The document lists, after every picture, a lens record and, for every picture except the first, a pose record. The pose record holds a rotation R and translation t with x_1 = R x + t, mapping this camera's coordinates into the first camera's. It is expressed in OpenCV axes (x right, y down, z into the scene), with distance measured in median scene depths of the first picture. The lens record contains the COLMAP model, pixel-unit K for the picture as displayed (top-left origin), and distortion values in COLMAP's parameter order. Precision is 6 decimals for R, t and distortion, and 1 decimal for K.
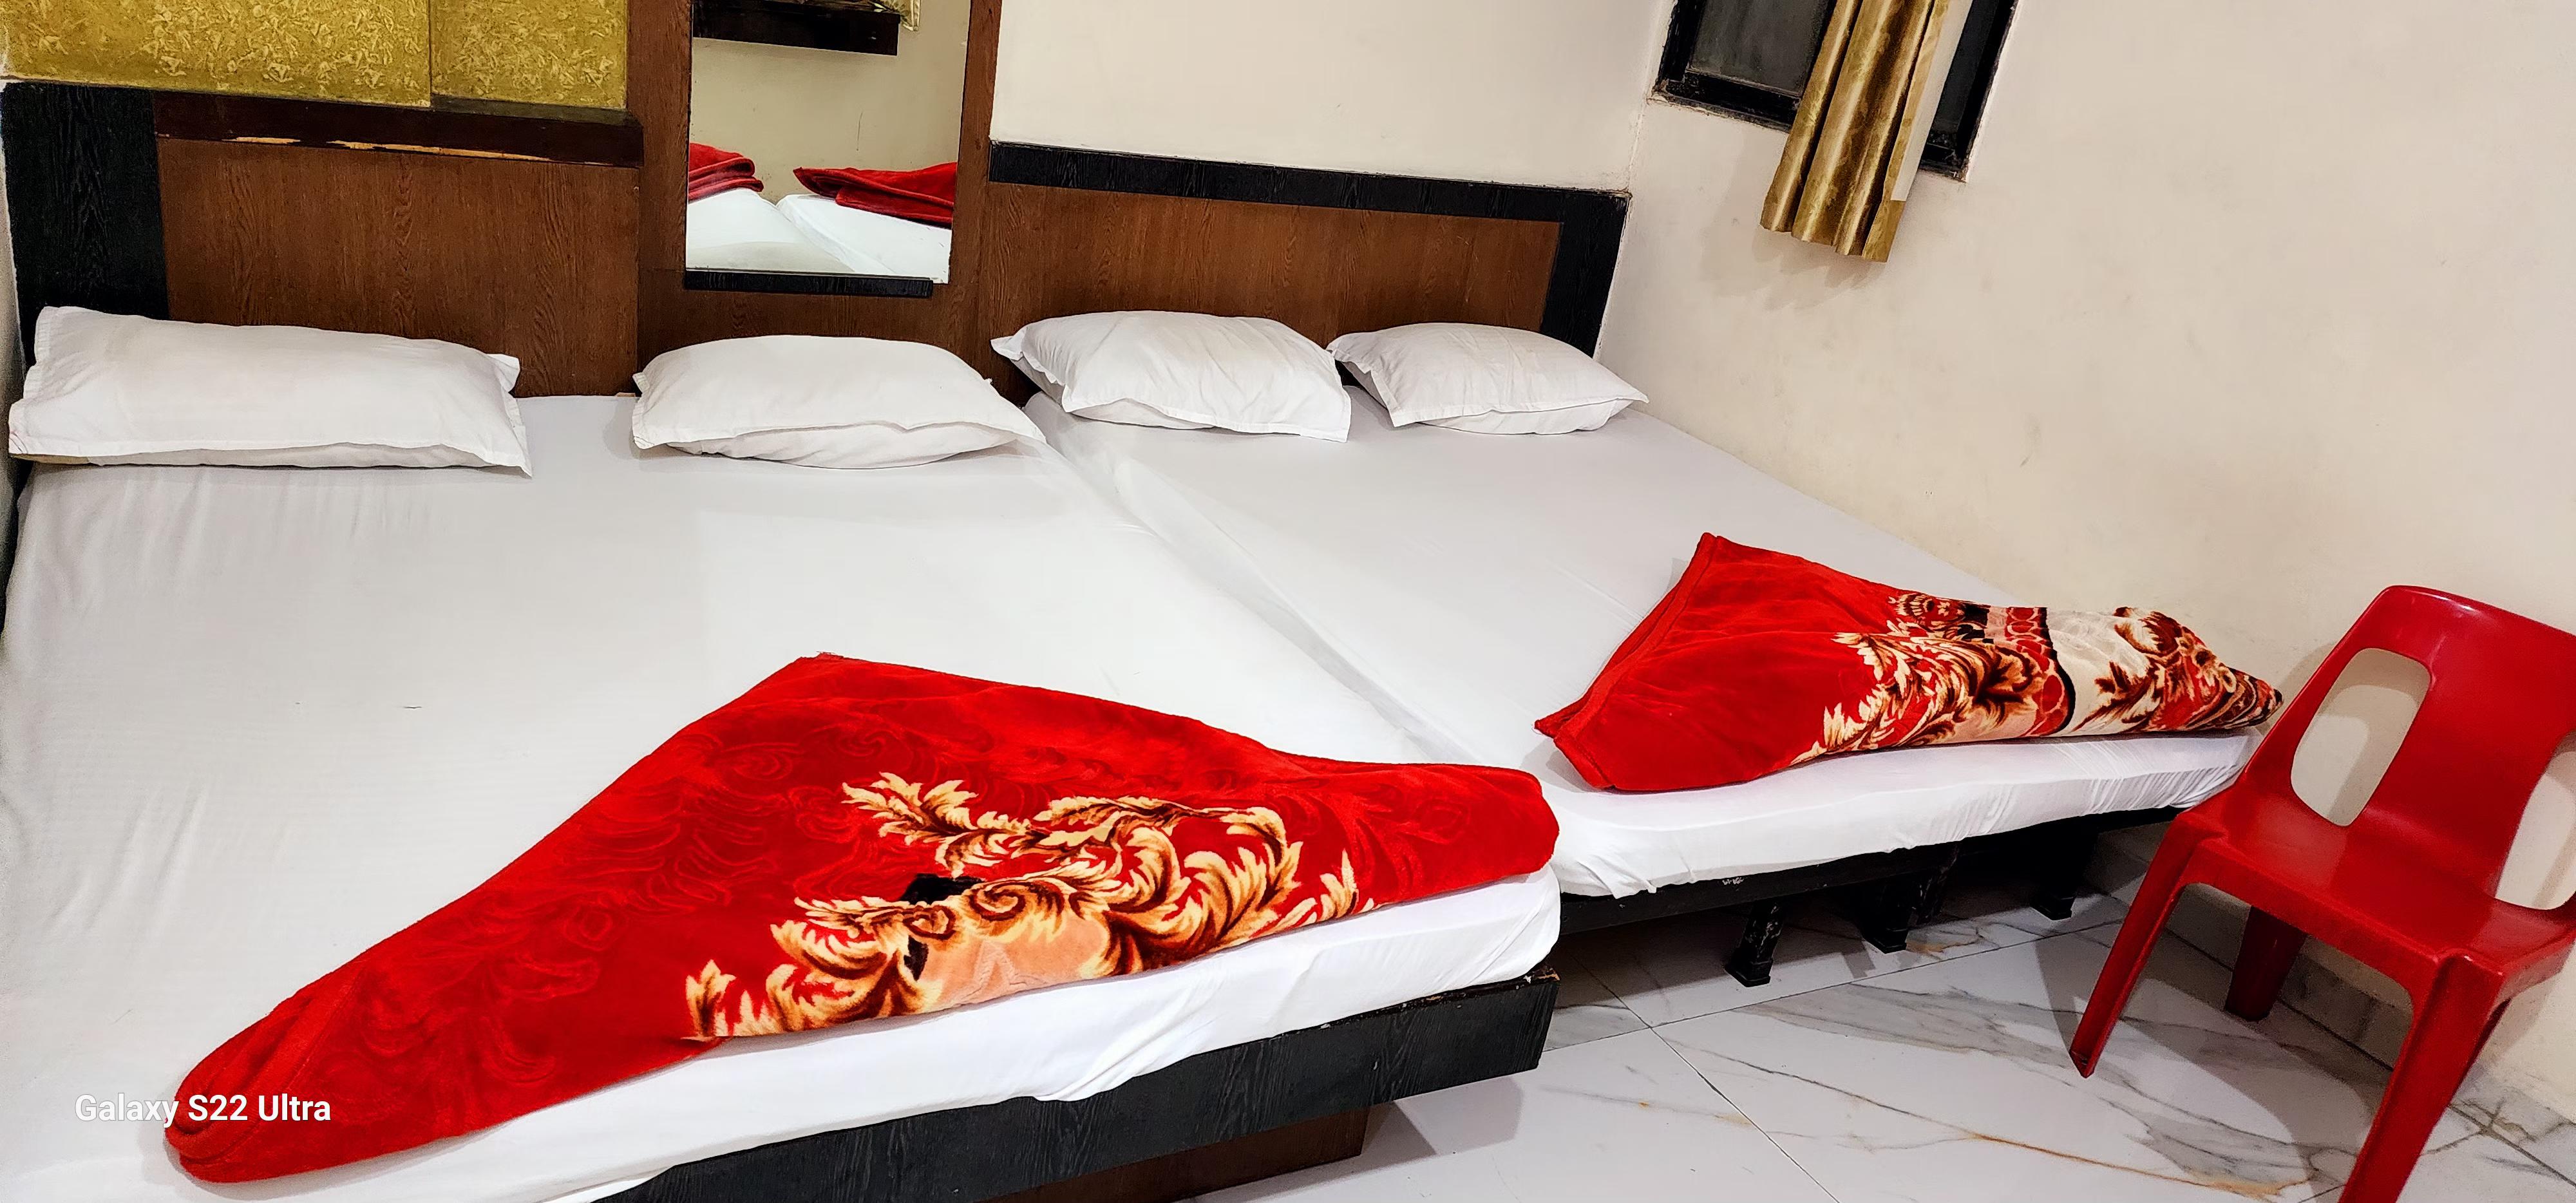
lens RADIAL K [[1710.7, 0, 1280.2], [0, 1710.7, 582.7], [0, 0, 1]] dist [0.055759, -0.026753]
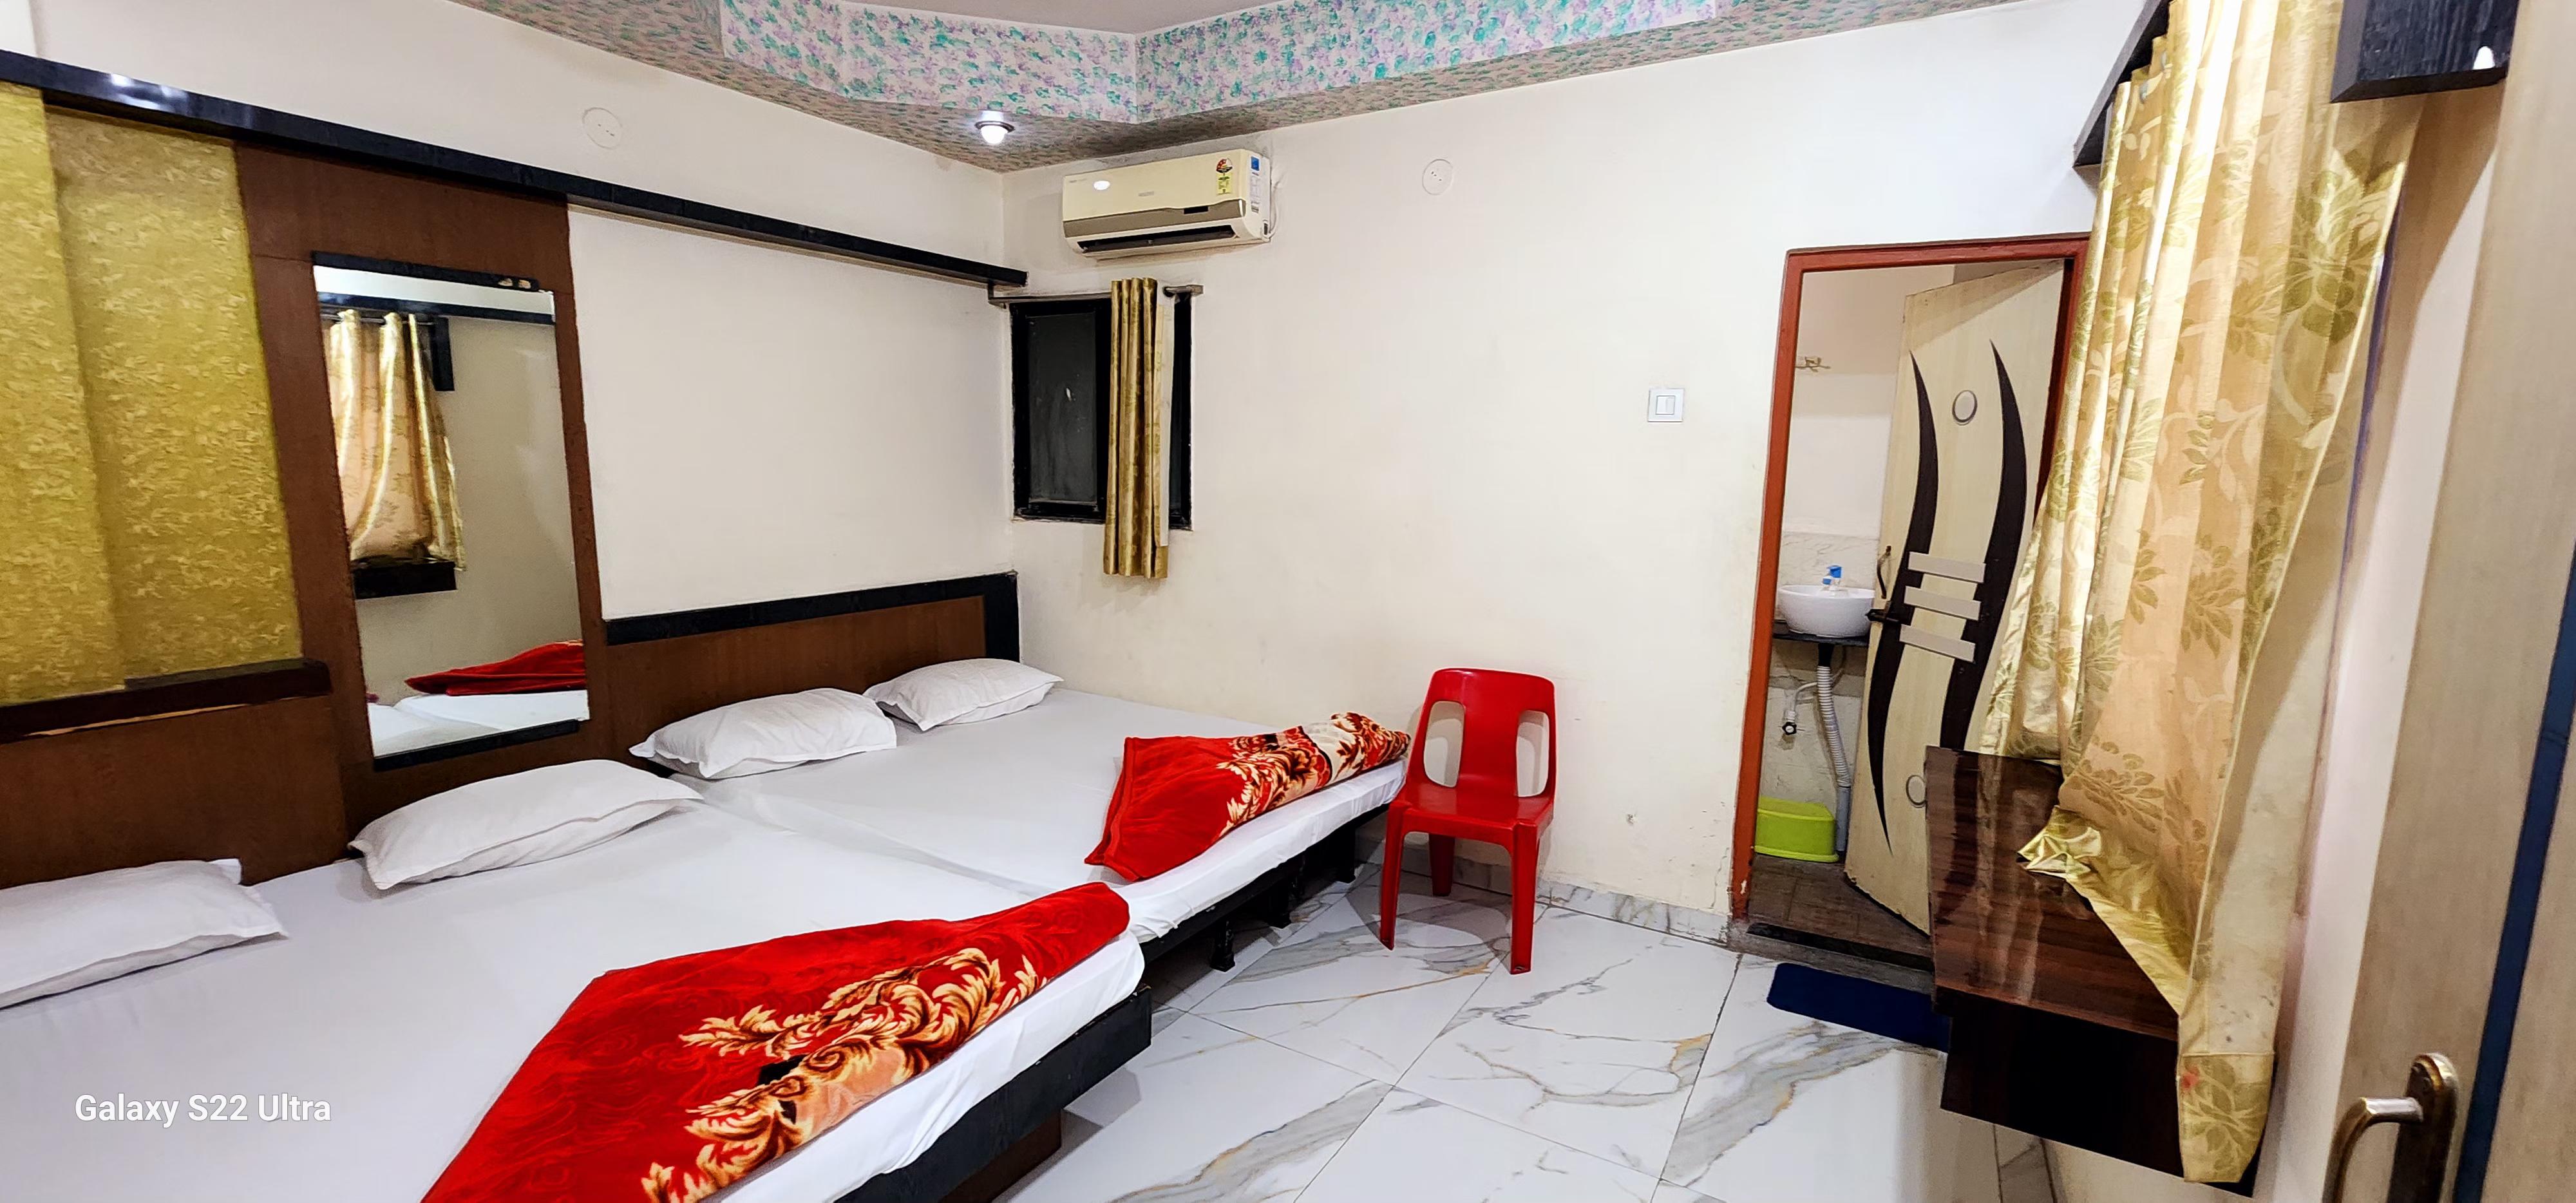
lens RADIAL K [[1054.9, 0, 1282.2], [0, 1054.9, 607.9], [0, 0, 1]] dist [-0.001056, 0.000431]
pose [[0.859230, -0.213862, 0.464745, -0.106686], [0.297039, 0.948173, -0.112850, 0.016788], [-0.416524, 0.235012, 0.878224, -0.077552]]
